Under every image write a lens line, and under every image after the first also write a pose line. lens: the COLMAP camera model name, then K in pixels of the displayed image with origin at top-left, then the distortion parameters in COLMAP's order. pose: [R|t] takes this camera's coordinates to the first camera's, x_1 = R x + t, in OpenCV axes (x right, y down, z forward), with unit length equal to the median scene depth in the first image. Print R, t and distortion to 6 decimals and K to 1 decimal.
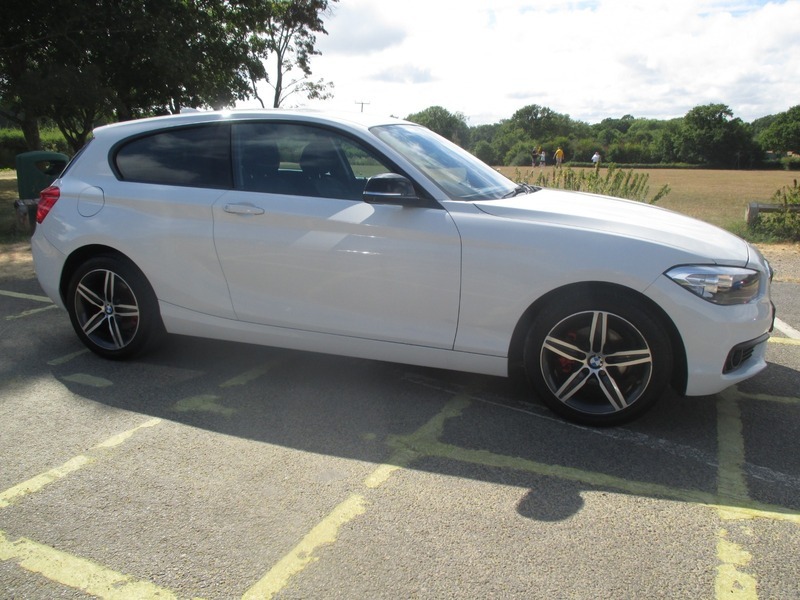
lens RADIAL K [[690.7, 0, 402.3], [0, 690.7, 296.1], [0, 0, 1]] dist [-0.032124, 0.005095]
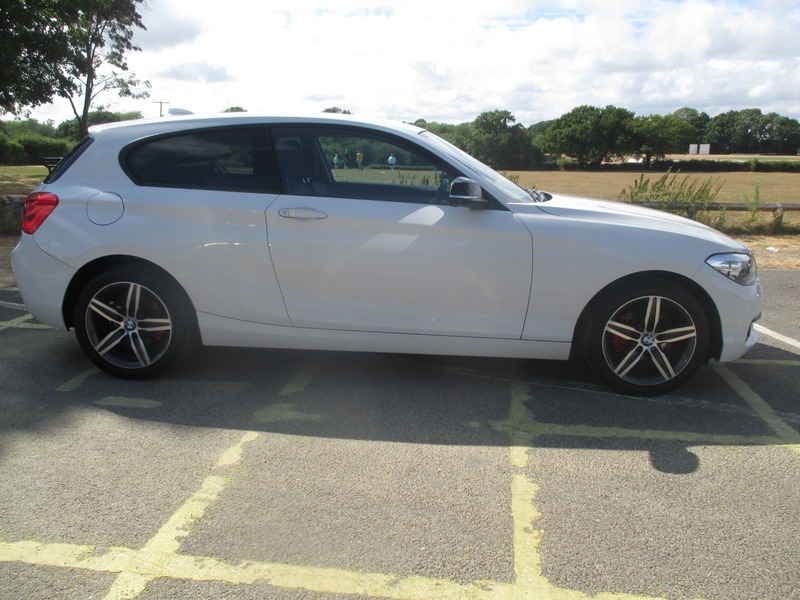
lens RADIAL K [[690.7, 0, 399.1], [0, 690.7, 303.7], [0, 0, 1]] dist [-0.032124, 0.005095]
pose [[0.956606, -0.055676, 0.286016, -0.372947], [0.053416, 0.998449, 0.015704, -0.005071], [-0.286447, 0.000256, 0.958096, 0.009620]]
